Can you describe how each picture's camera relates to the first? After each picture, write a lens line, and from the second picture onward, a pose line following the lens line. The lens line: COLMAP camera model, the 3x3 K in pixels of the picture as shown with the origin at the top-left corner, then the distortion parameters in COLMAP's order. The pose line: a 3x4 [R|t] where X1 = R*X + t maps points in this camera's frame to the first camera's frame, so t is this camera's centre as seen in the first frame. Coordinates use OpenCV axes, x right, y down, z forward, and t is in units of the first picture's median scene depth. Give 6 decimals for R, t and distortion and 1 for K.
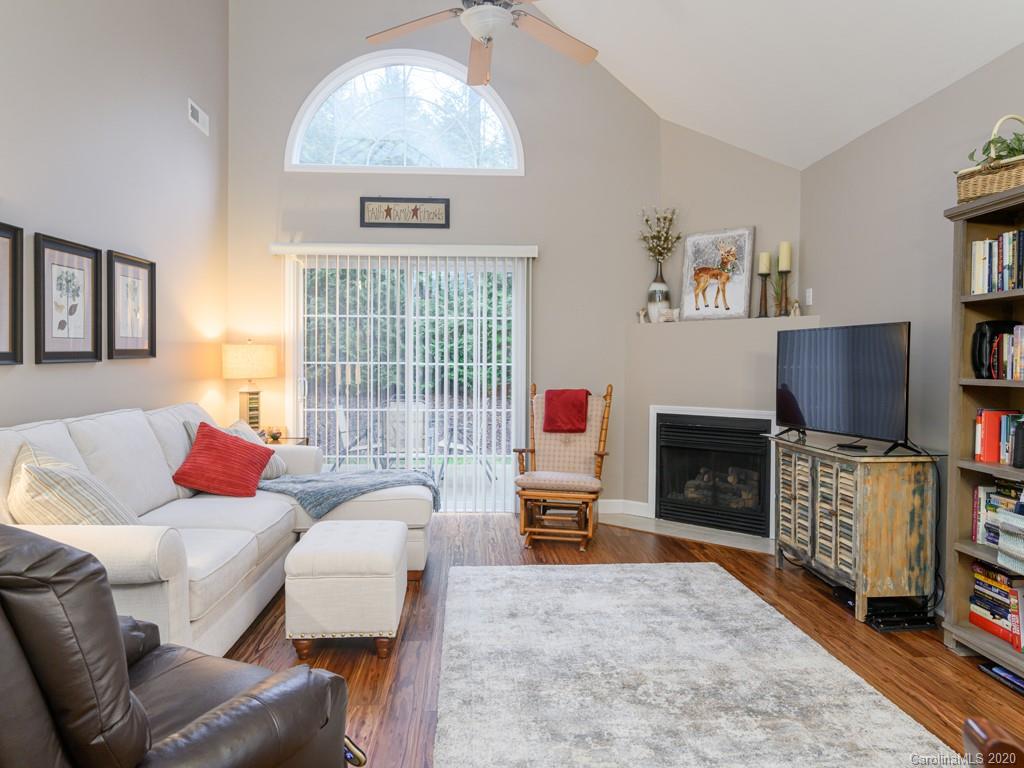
lens RADIAL K [[681.3, 0, 507.0], [0, 681.3, 377.5], [0, 0, 1]] dist [-0.001627, 0.002312]
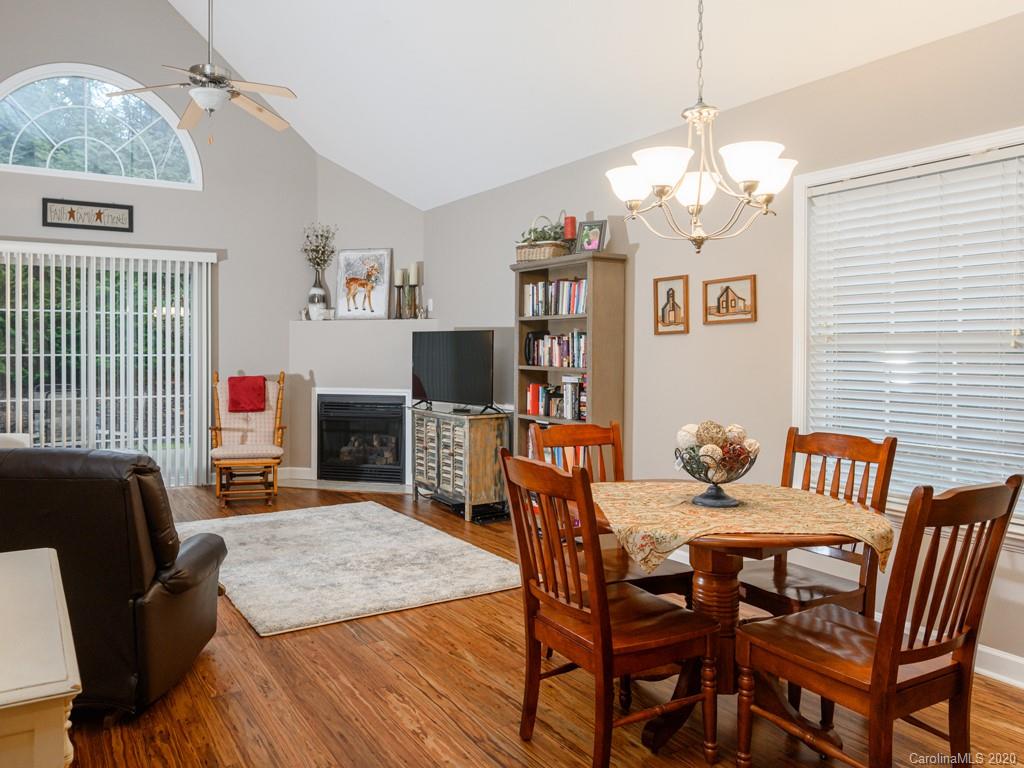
lens RADIAL K [[744.7, 0, 434.1], [0, 744.7, 349.3], [0, 0, 1]] dist [0.002872, 0.000111]
pose [[0.901642, -0.005230, 0.432451, -0.238350], [0.011265, 0.999872, -0.011394, -0.014755], [-0.432336, 0.015144, 0.901586, -0.423863]]
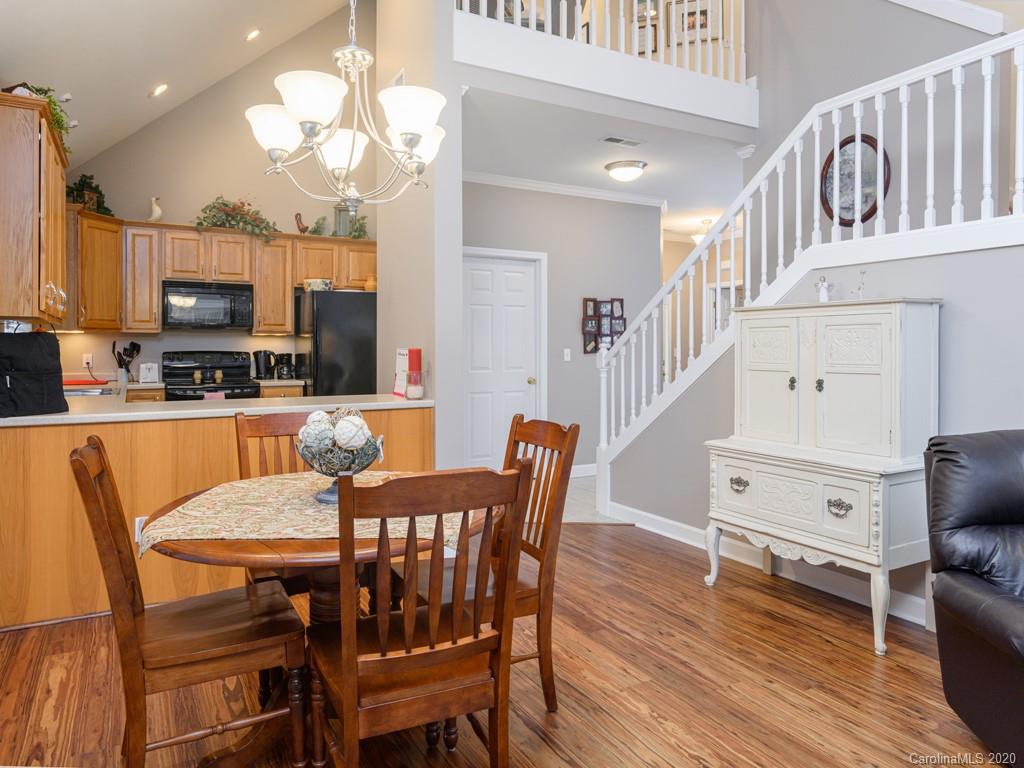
lens RADIAL K [[682.5, 0, 493.4], [0, 682.5, 354.4], [0, 0, 1]] dist [-0.001216, 0.002025]
pose [[-0.901977, -0.002022, -0.431779, 0.405661], [-0.012755, 0.999677, 0.021964, -0.011519], [0.431595, 0.025318, -0.901712, 0.623057]]
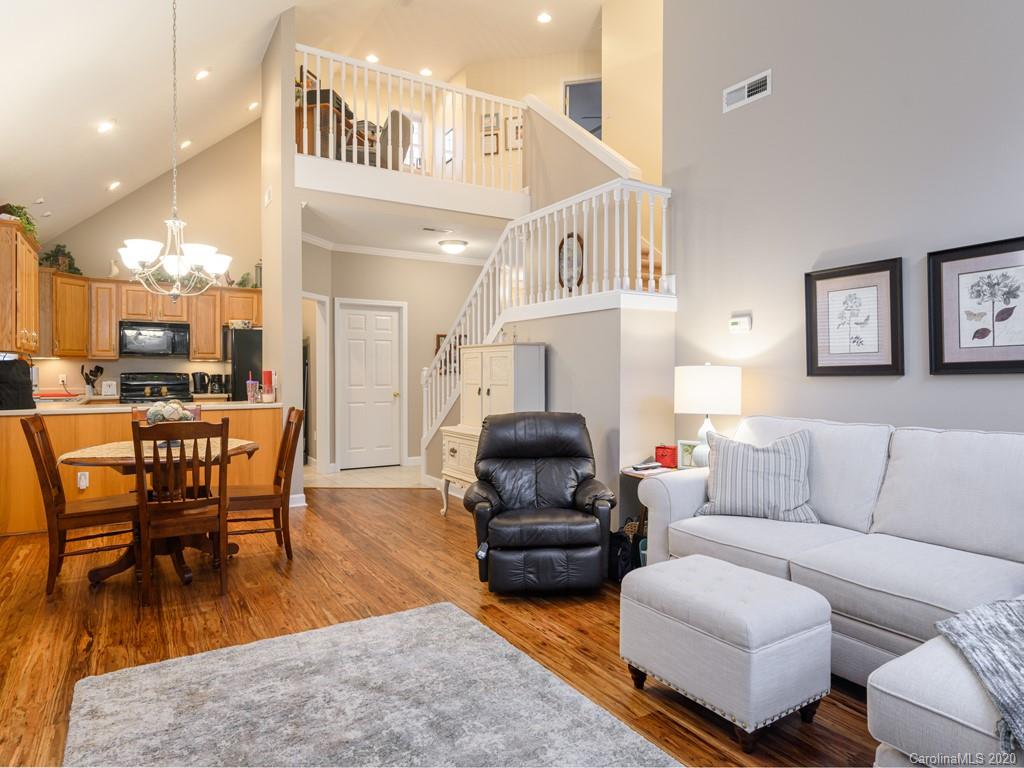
lens RADIAL K [[629.5, 0, 511.7], [0, 629.5, 381.1], [0, 0, 1]] dist [0.001236, -0.000064]
pose [[-0.878130, -0.000367, -0.478422, 0.281220], [-0.015263, 0.999512, 0.027247, -0.020539], [0.478179, 0.031229, -0.877707, 1.205877]]
